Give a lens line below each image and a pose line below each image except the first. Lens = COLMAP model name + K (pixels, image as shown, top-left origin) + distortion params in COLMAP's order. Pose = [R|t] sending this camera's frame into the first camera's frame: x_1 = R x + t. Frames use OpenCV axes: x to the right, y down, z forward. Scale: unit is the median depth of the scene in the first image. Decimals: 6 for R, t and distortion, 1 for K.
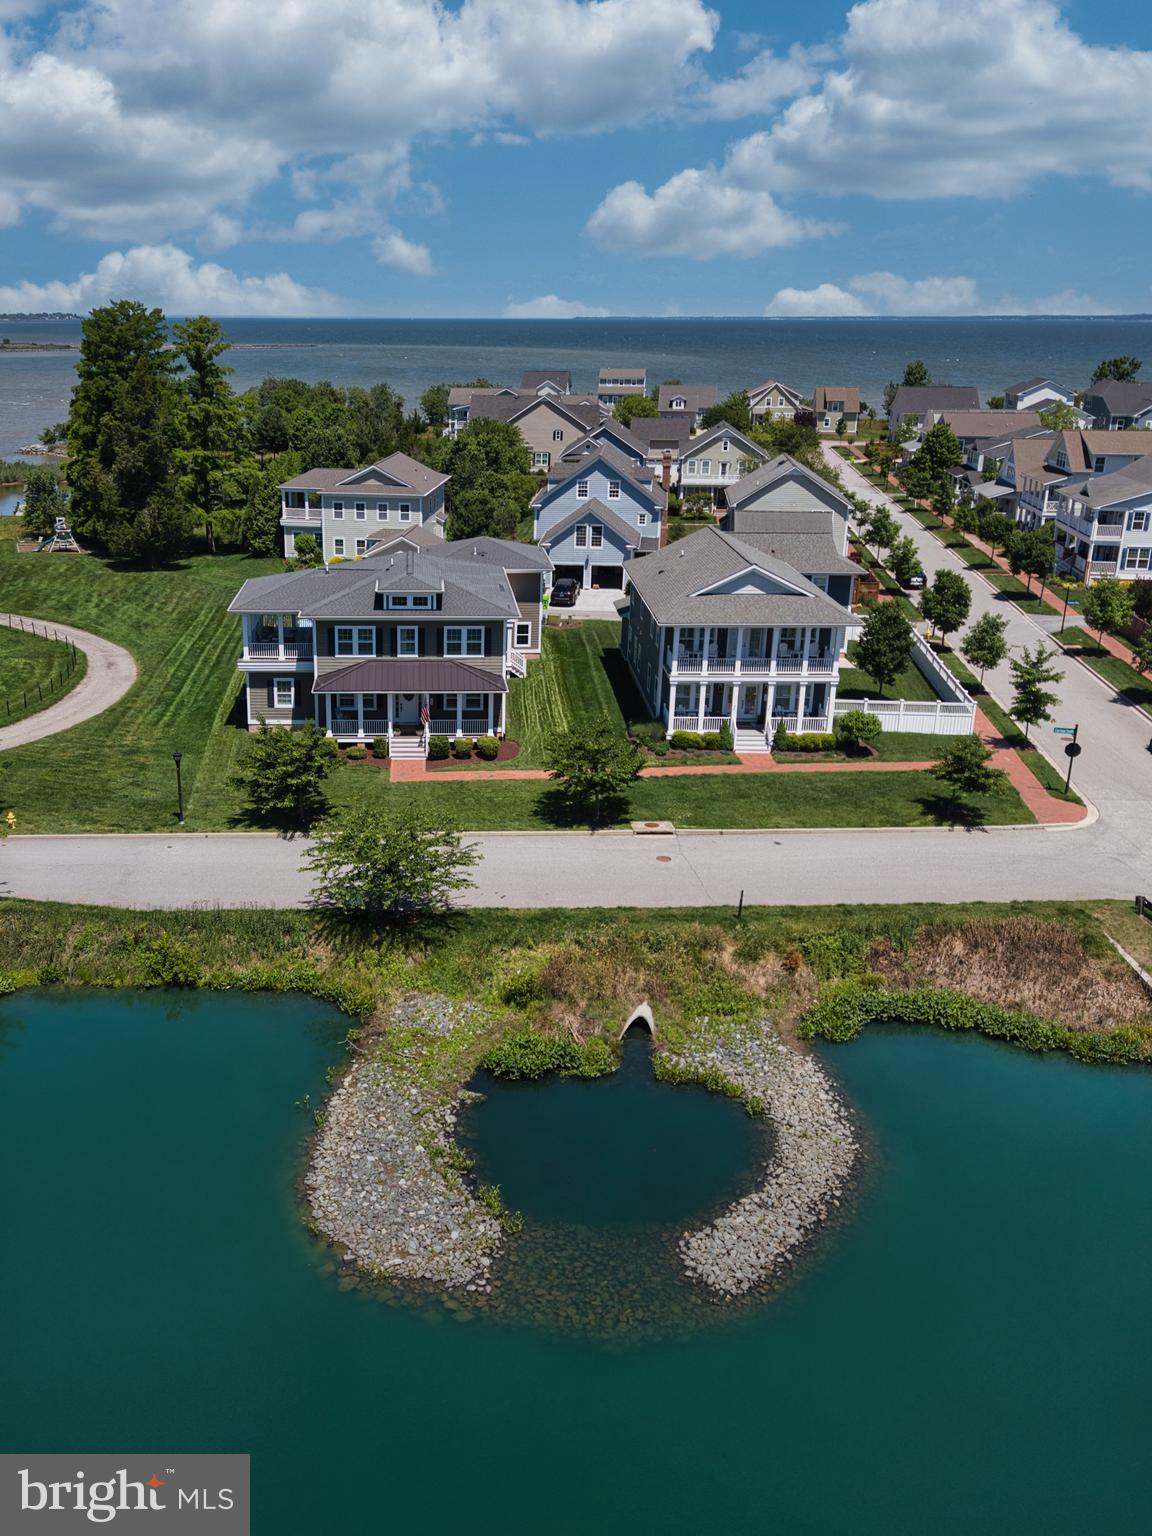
lens RADIAL K [[1375.8, 0, 445.7], [0, 1375.8, 786.2], [0, 0, 1]] dist [0.067360, -0.003711]
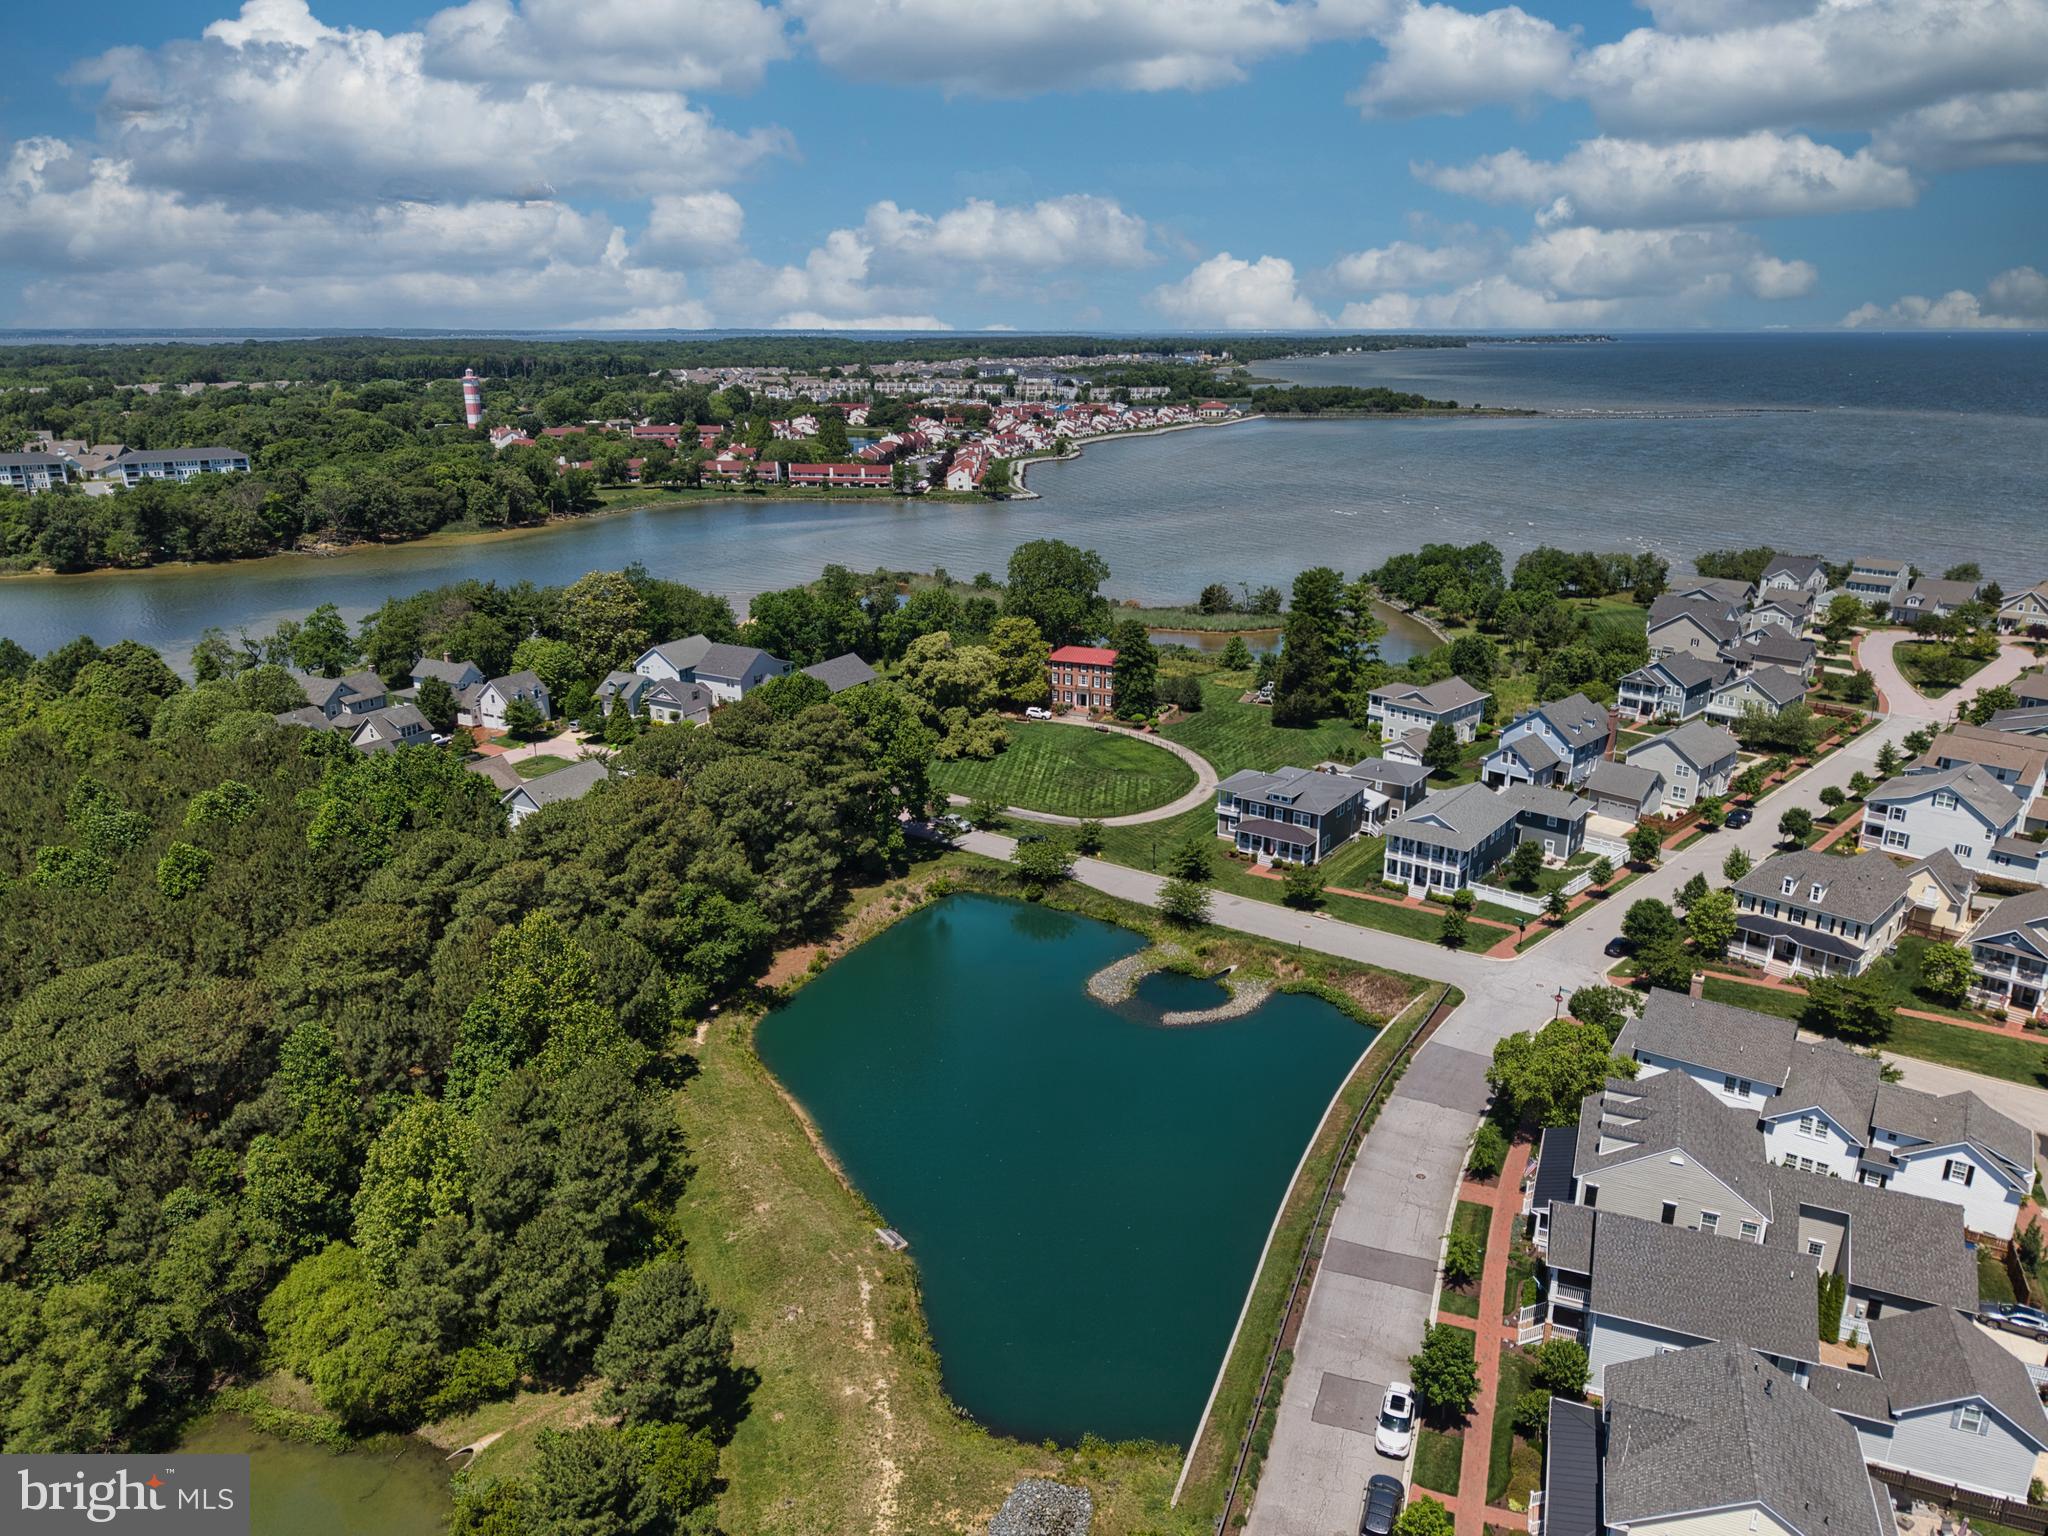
lens RADIAL K [[1405.8, 0, 989.5], [0, 1405.8, 763.5], [0, 0, 1]] dist [0.118619, -0.181927]
pose [[0.790064, 0.175949, -0.587232, 0.961300], [-0.187590, 0.981364, 0.041655, -0.196733], [0.583617, 0.077249, 0.808346, -1.199074]]
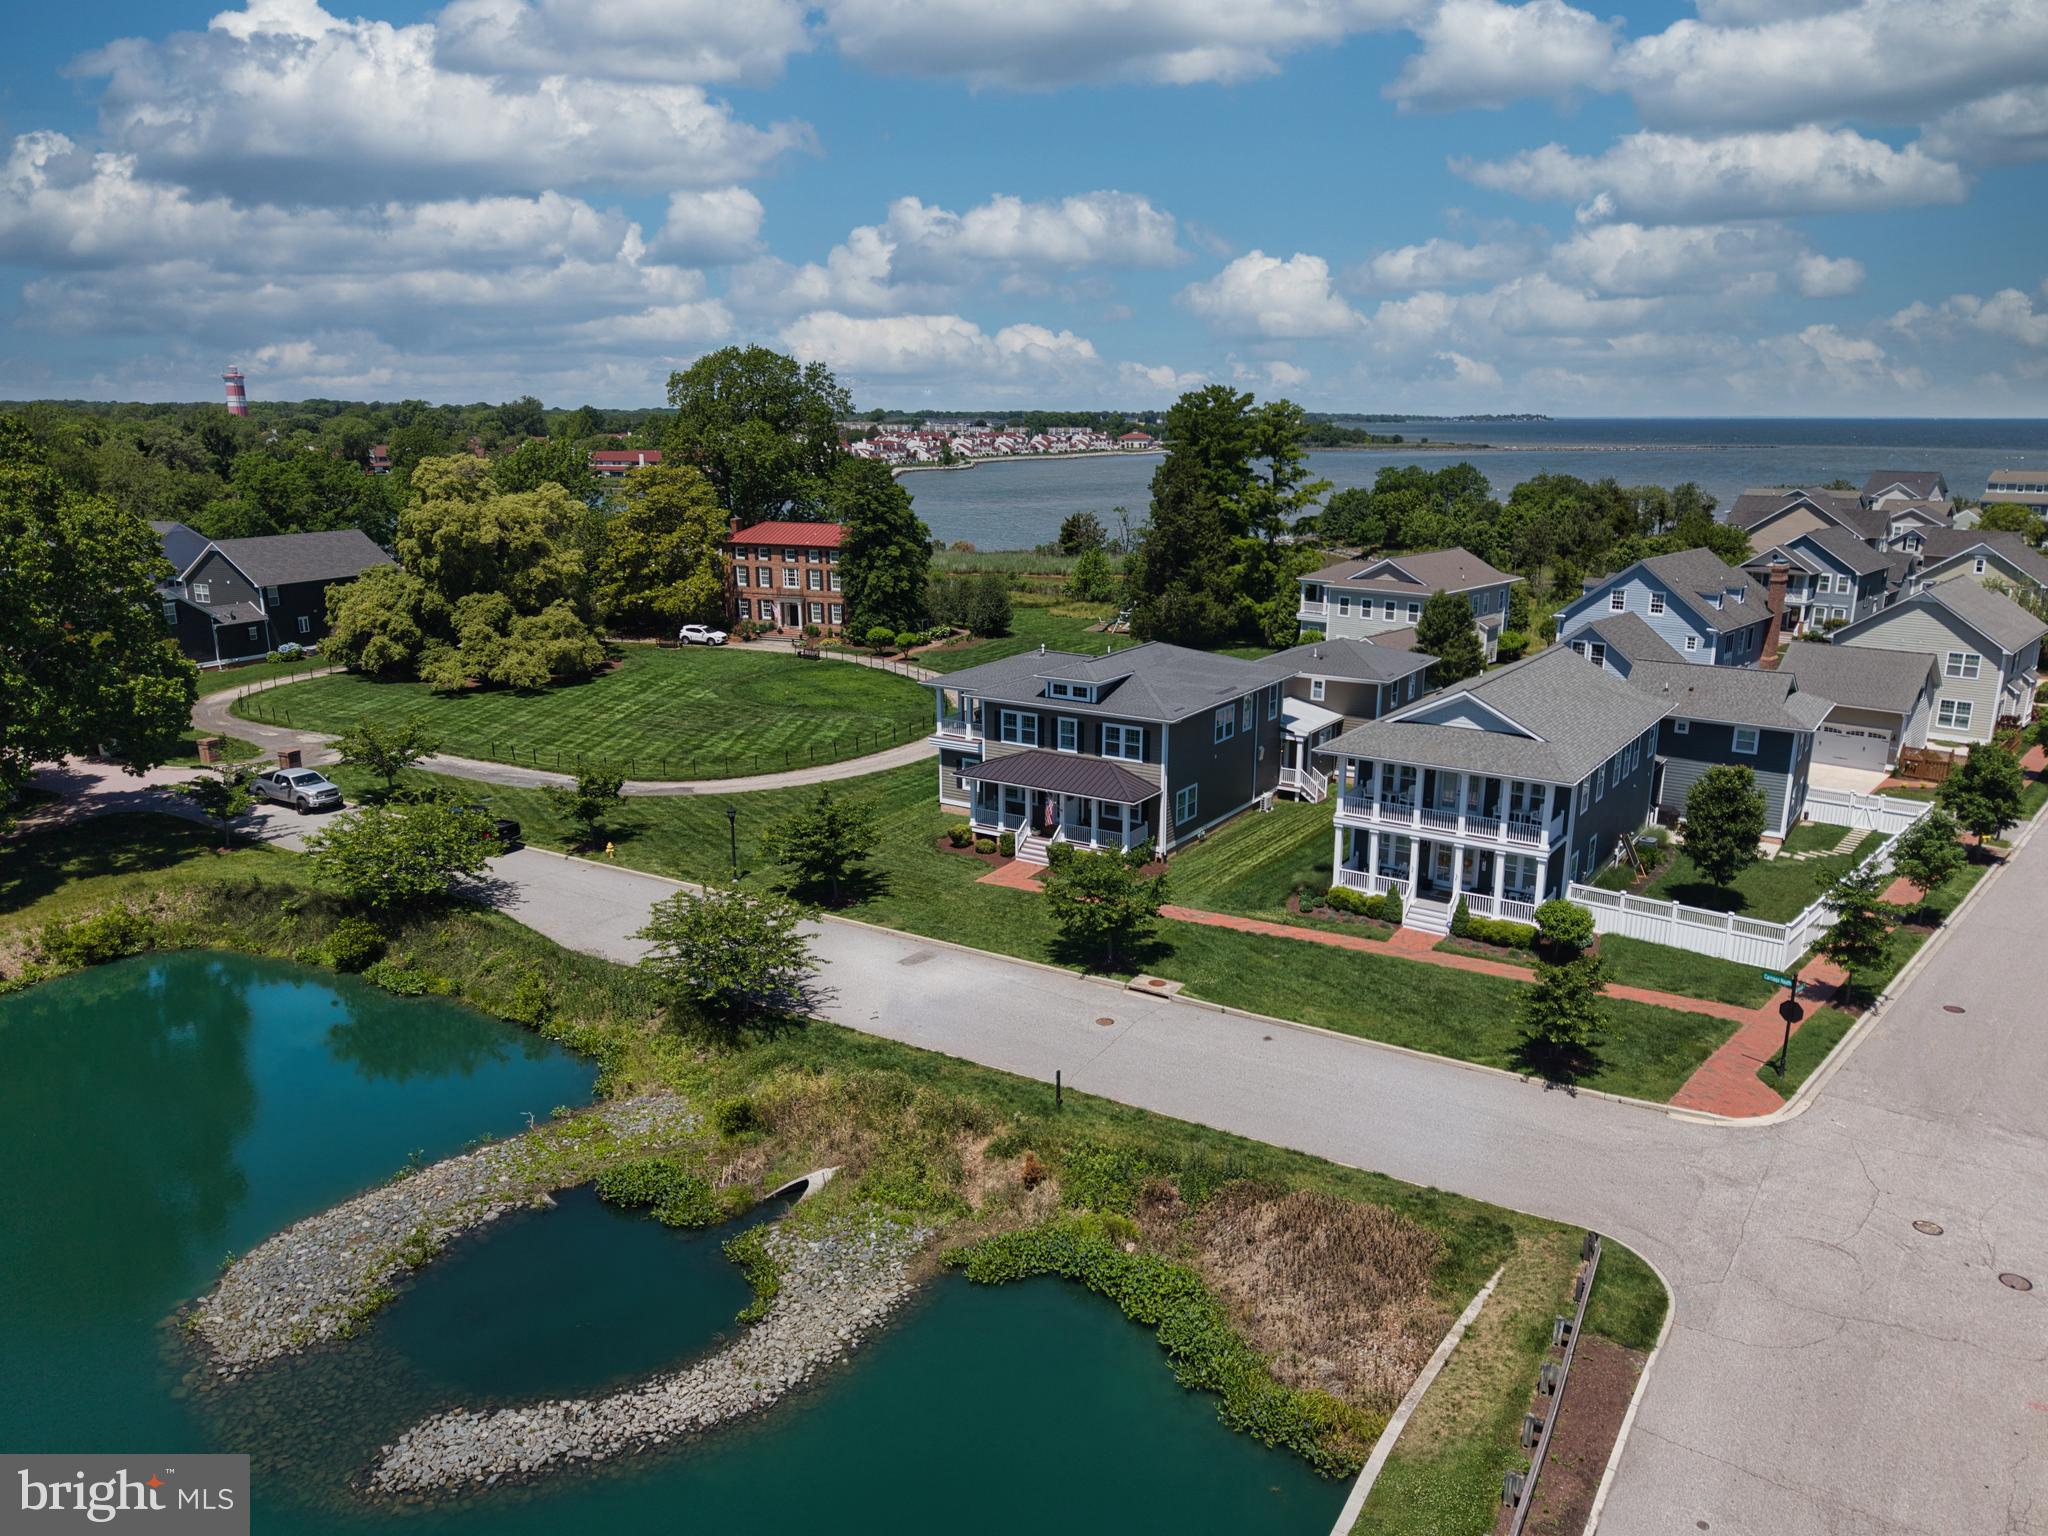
lens RADIAL K [[1429.8, 0, 1043.3], [0, 1429.8, 767.8], [0, 0, 1]] dist [0.052115, -0.002674]
pose [[0.832336, 0.130224, -0.538757, 0.463509], [-0.176902, 0.983586, -0.035554, -0.047676], [0.525284, 0.124900, 0.841711, 0.206850]]
